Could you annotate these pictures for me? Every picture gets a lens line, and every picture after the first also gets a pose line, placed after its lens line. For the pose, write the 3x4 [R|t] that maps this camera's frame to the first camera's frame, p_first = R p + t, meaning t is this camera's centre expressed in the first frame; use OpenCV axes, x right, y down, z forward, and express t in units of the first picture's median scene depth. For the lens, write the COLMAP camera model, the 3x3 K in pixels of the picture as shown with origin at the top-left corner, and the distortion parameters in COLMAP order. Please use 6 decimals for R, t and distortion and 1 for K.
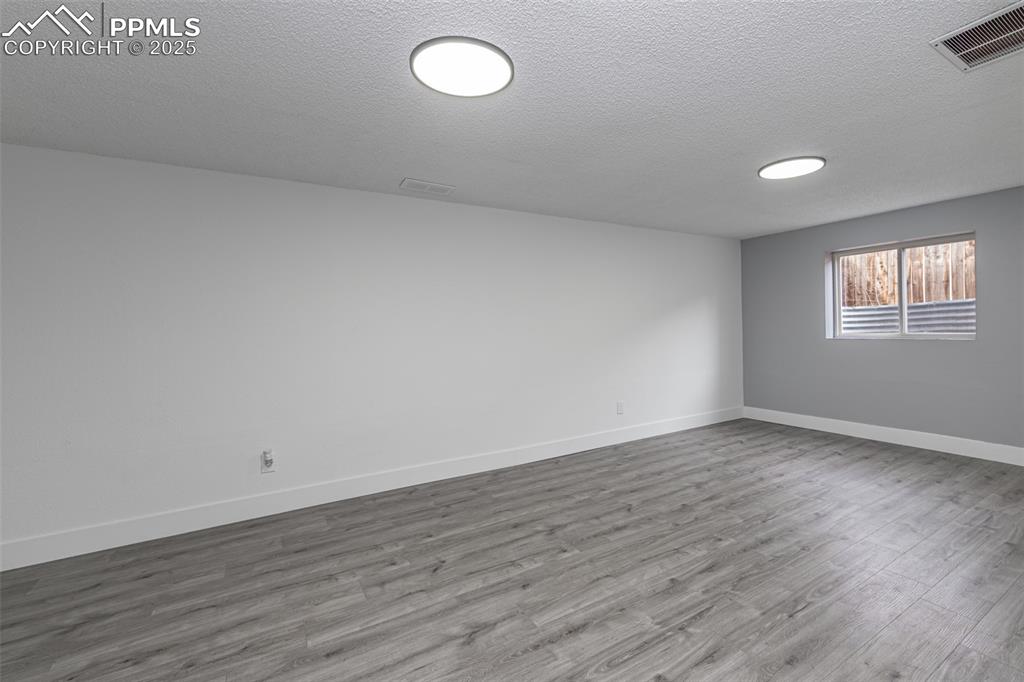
lens RADIAL K [[456.9, 0, 514.9], [0, 456.9, 333.3], [0, 0, 1]] dist [0.000401, -0.006119]
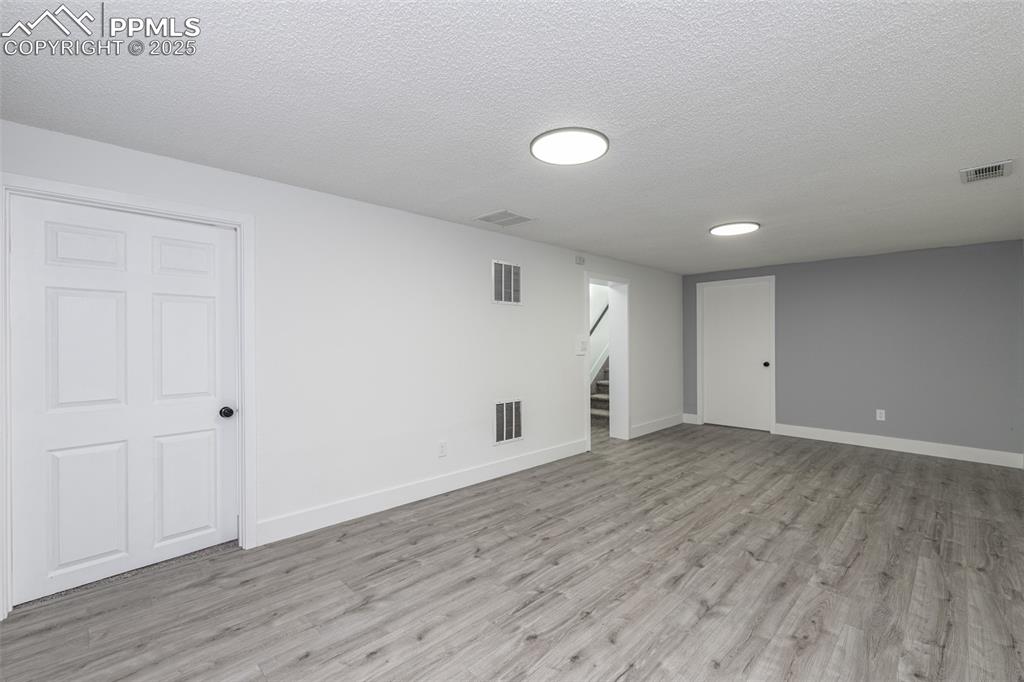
lens RADIAL K [[456.9, 0, 510.3], [0, 456.9, 338.6], [0, 0, 1]] dist [0.000401, -0.006119]
pose [[-0.965034, 0.022563, -0.261152, 0.993756], [0.020126, 0.999725, 0.012002, -0.048023], [0.261351, 0.006326, -0.965223, 1.870481]]
